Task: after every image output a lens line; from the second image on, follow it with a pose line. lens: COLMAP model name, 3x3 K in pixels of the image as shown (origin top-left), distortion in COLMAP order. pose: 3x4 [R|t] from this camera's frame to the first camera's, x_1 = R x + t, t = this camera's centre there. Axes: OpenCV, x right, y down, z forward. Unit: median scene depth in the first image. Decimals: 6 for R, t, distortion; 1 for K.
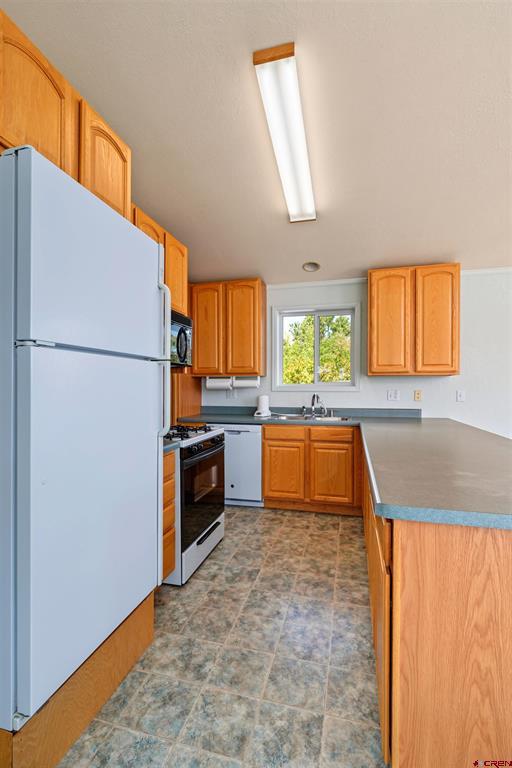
lens RADIAL K [[362.6, 0, 252.5], [0, 362.6, 387.9], [0, 0, 1]] dist [0.007189, 0.001222]
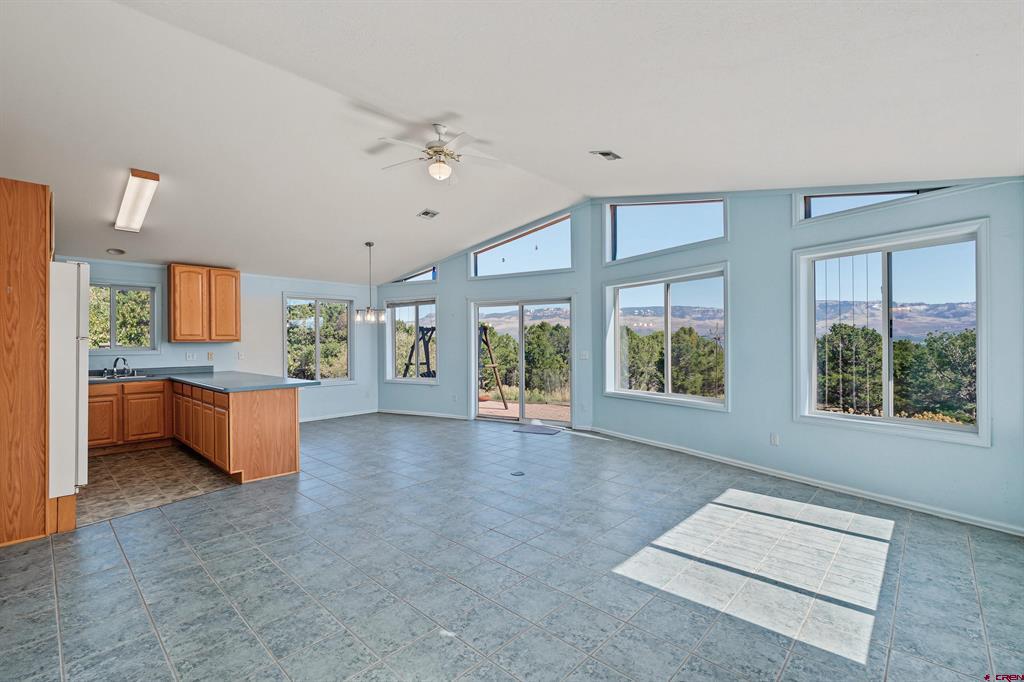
lens RADIAL K [[448.6, 0, 511.6], [0, 448.6, 344.5], [0, 0, 1]] dist [-0.009291, 0.005253]
pose [[0.465529, -0.006995, 0.885005, -0.678950], [0.009491, 0.999951, 0.002911, -0.022303], [-0.884982, 0.007044, 0.465572, -1.063305]]
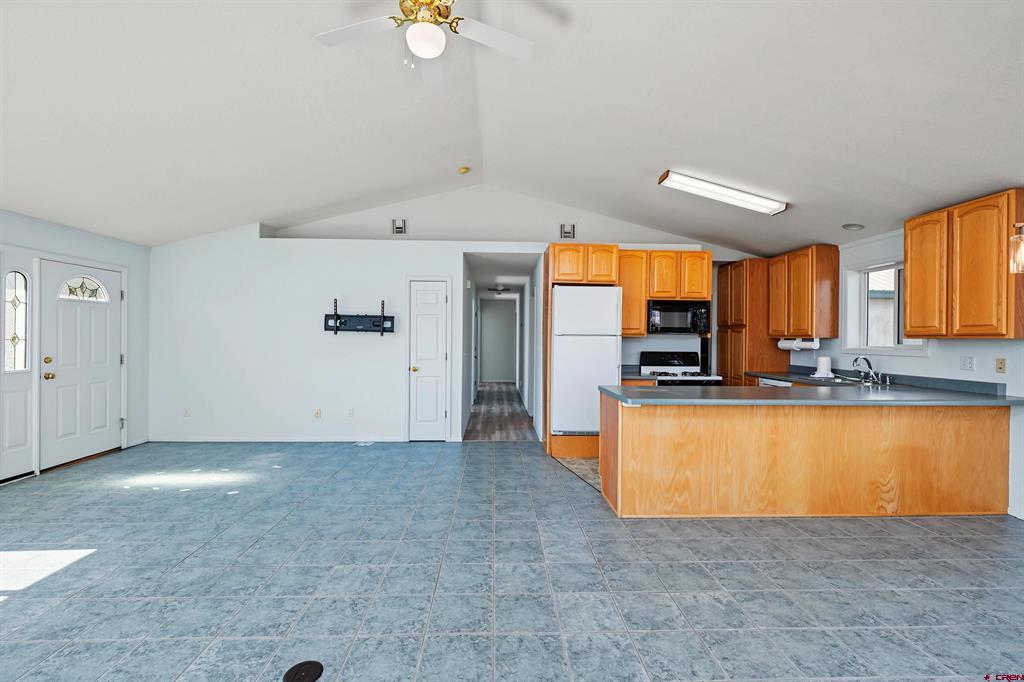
lens RADIAL K [[448.6, 0, 510.2], [0, 448.6, 340.6], [0, 0, 1]] dist [-0.009291, 0.005253]
pose [[0.299537, 0.005774, -0.954067, 1.305655], [-0.010445, 0.999942, 0.002772, -0.026476], [0.954027, 0.009134, 0.299580, -0.298653]]
